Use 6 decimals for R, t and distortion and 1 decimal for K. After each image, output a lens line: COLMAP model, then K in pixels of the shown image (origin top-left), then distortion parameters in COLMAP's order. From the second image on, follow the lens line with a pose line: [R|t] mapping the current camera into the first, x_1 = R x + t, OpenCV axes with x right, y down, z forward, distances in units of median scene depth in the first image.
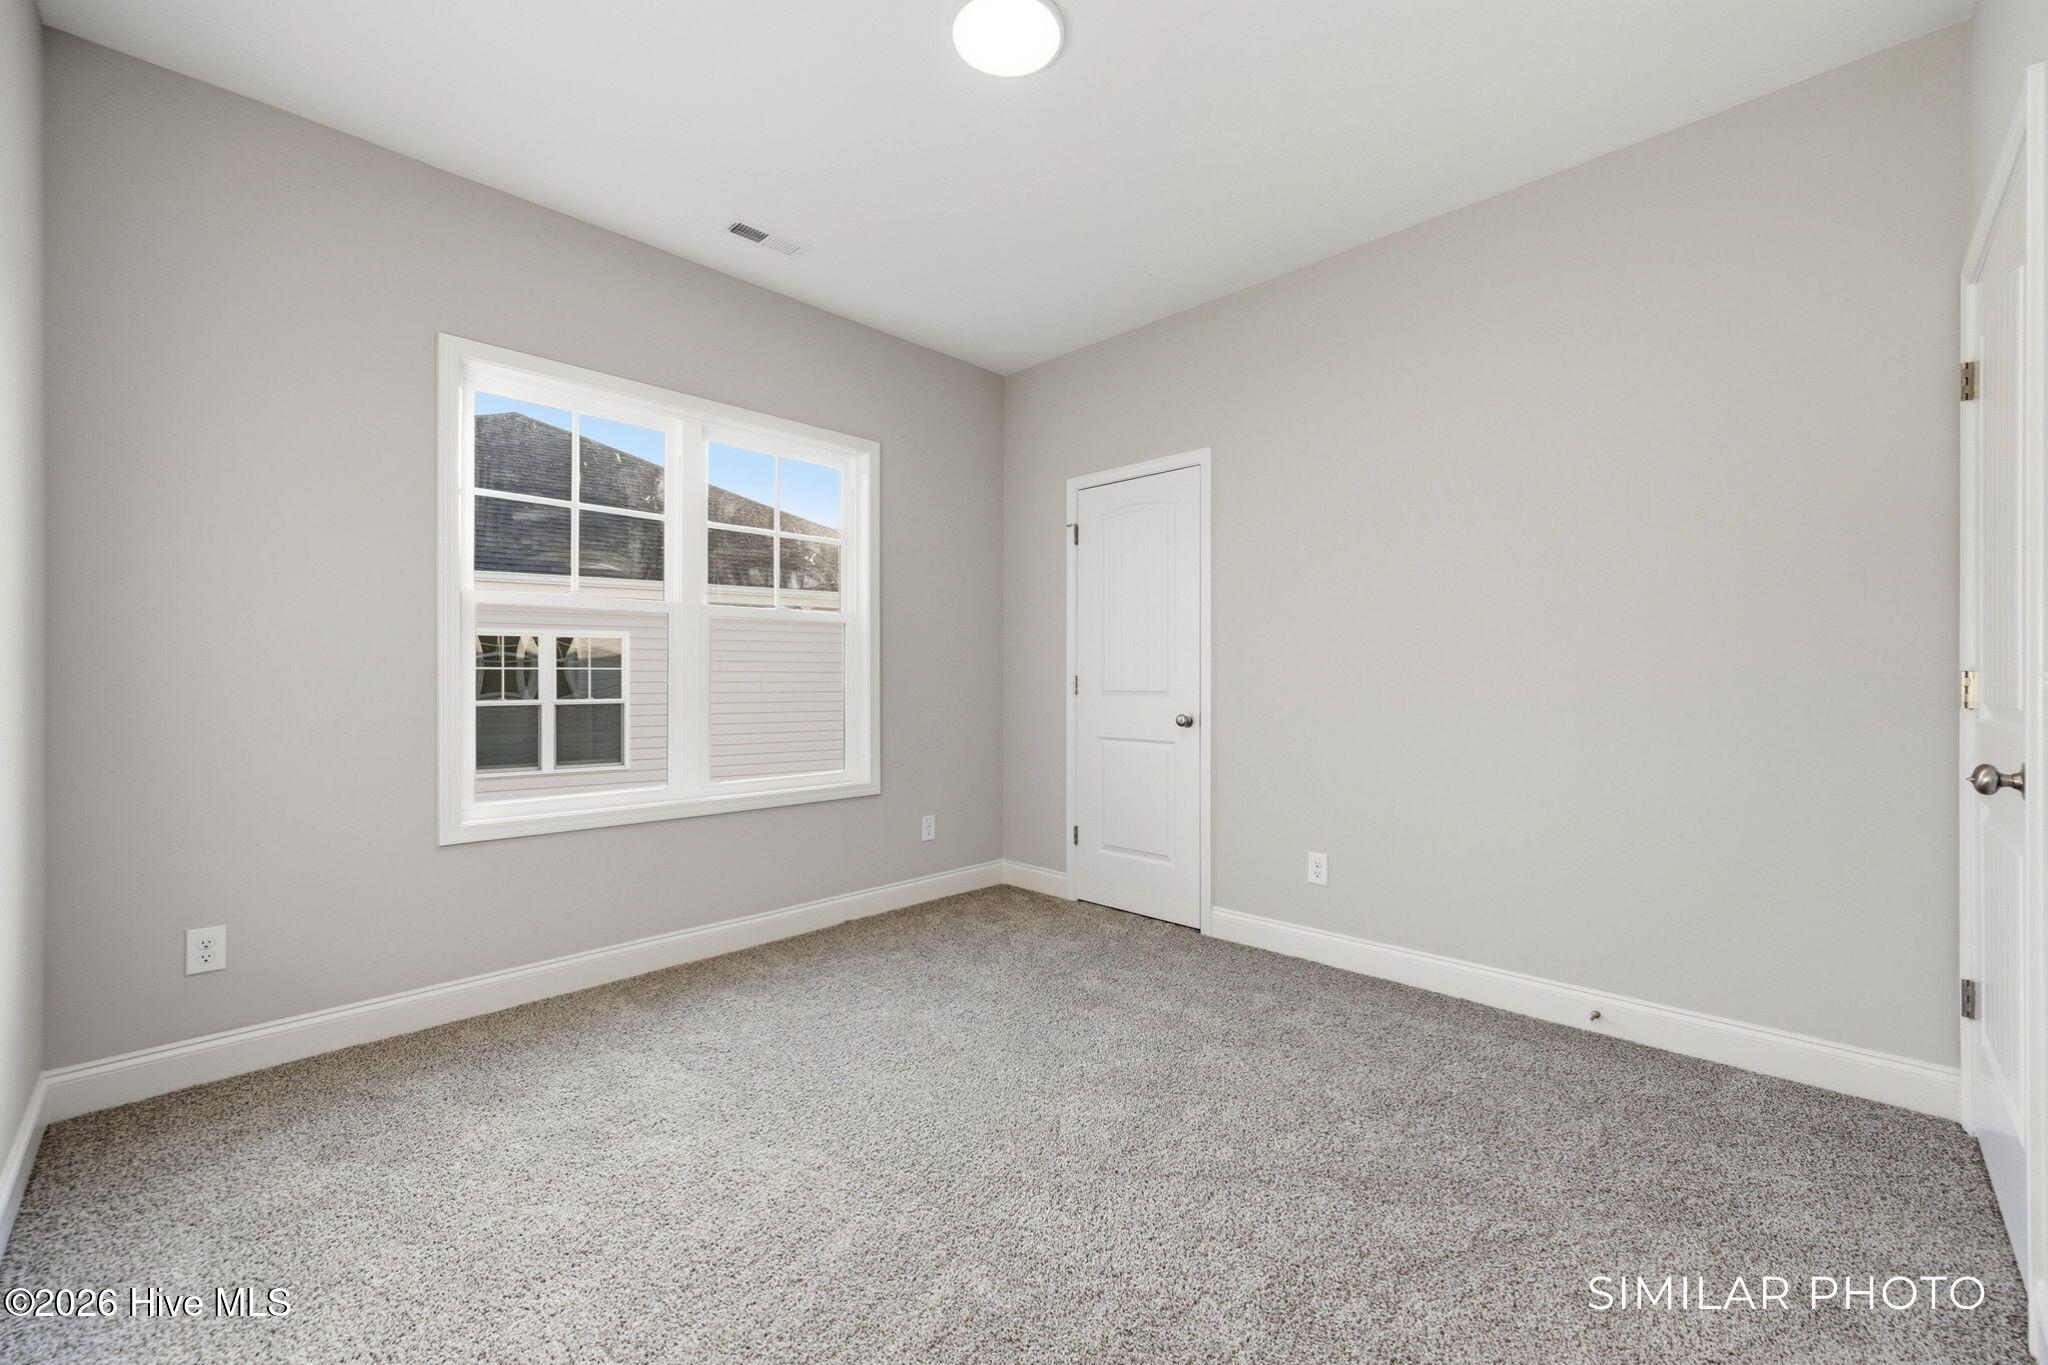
lens RADIAL K [[813.1, 0, 1025.7], [0, 813.1, 677.6], [0, 0, 1]] dist [0.000201, -0.000398]
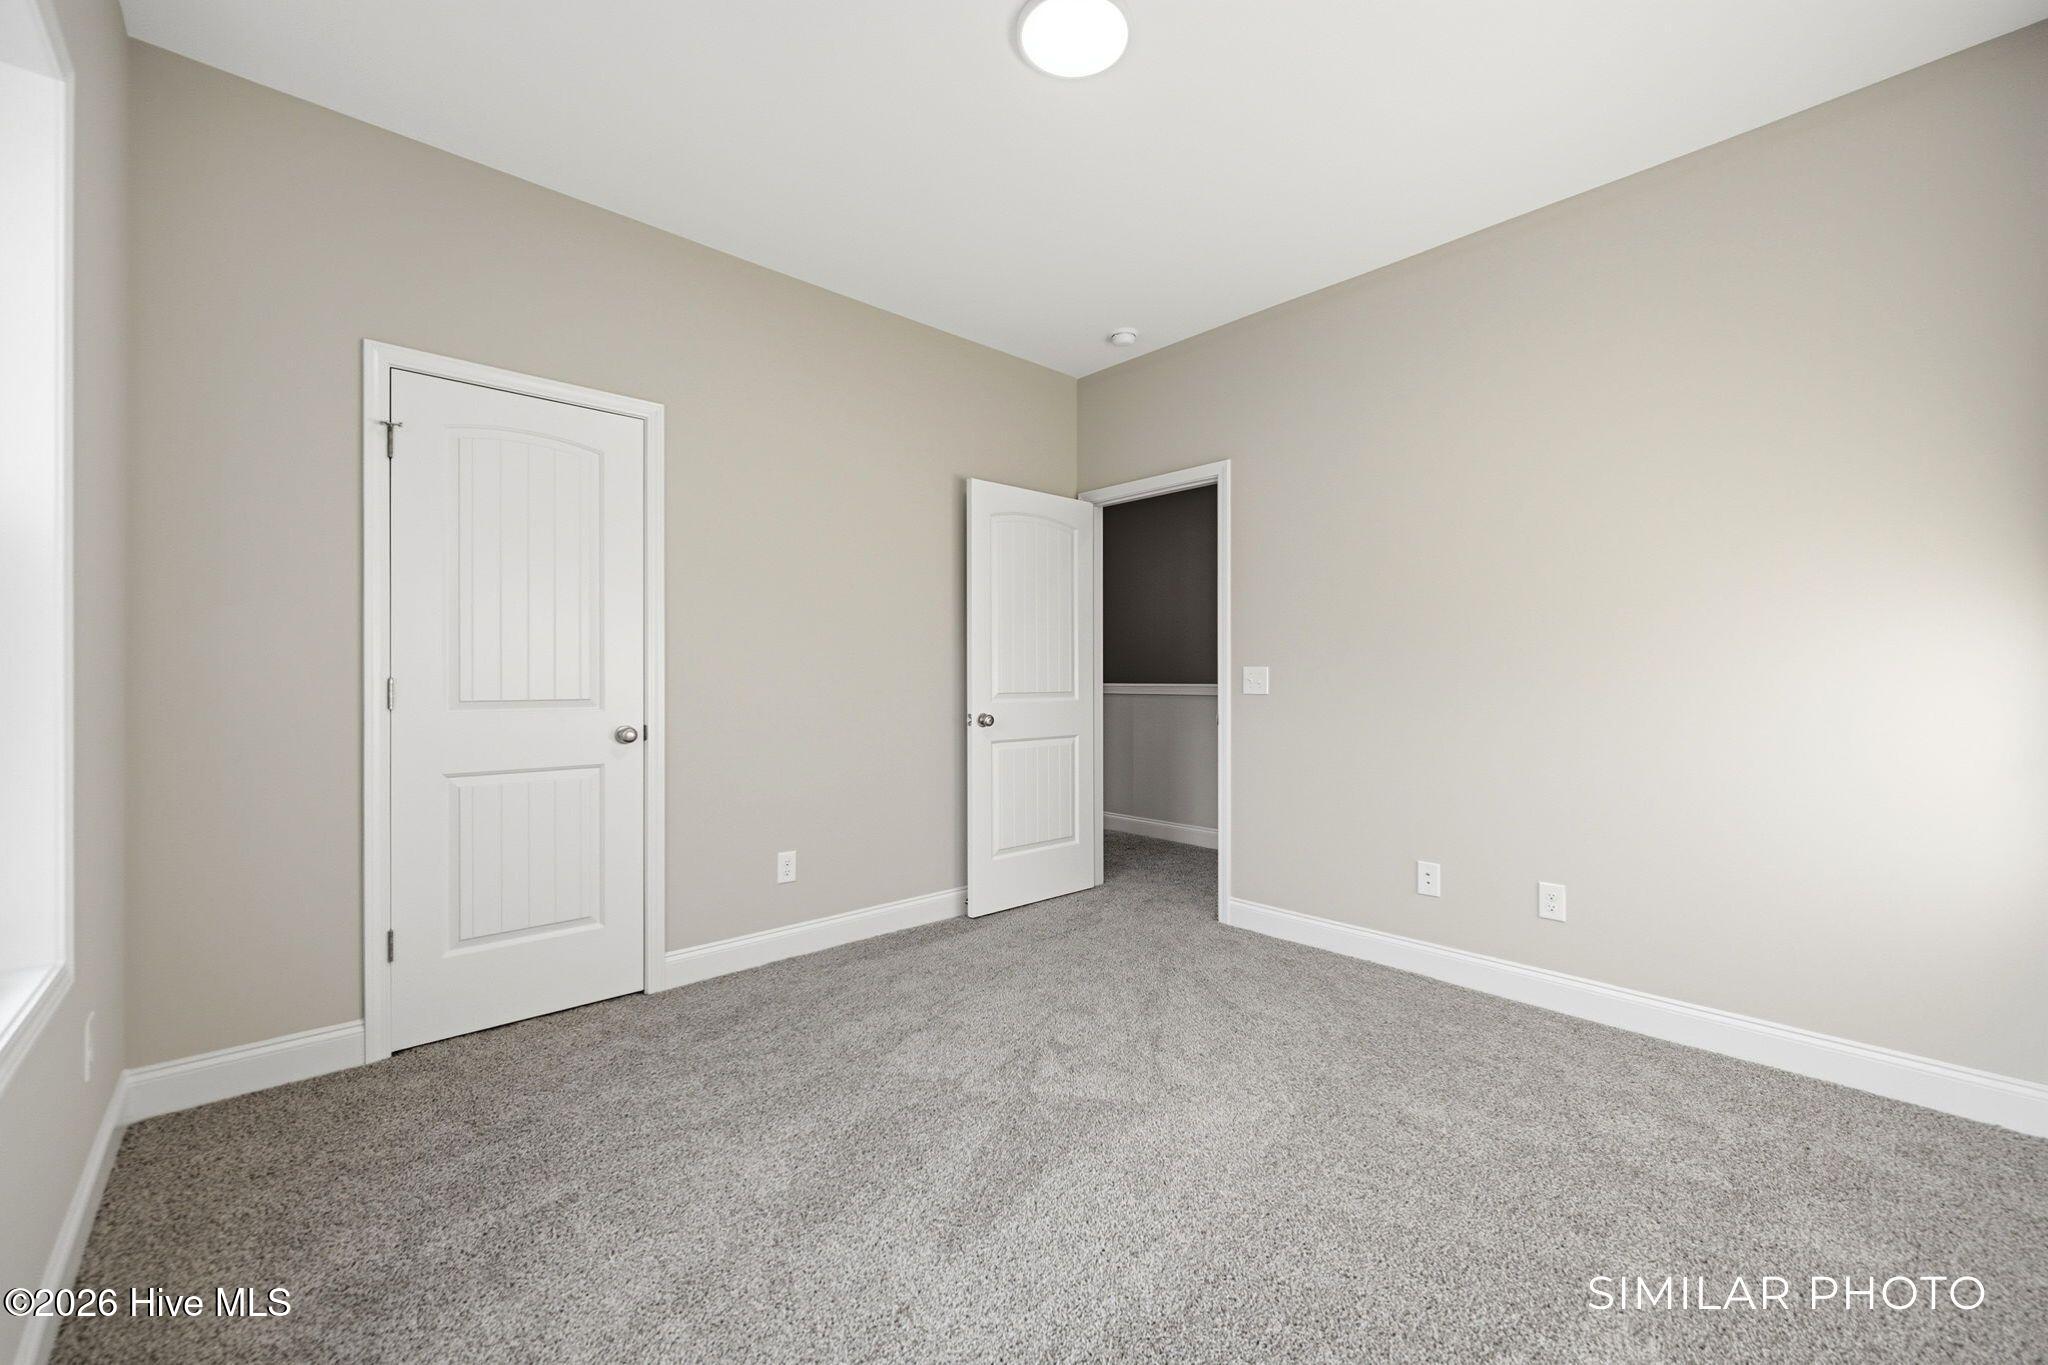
lens RADIAL K [[813.1, 0, 1027.0], [0, 813.1, 684.3], [0, 0, 1]] dist [0.000201, -0.000398]
pose [[0.052545, -0.003746, 0.998612, -0.576640], [0.002148, 0.999991, 0.003638, 0.000985], [-0.998616, 0.001954, 0.052553, 0.571986]]
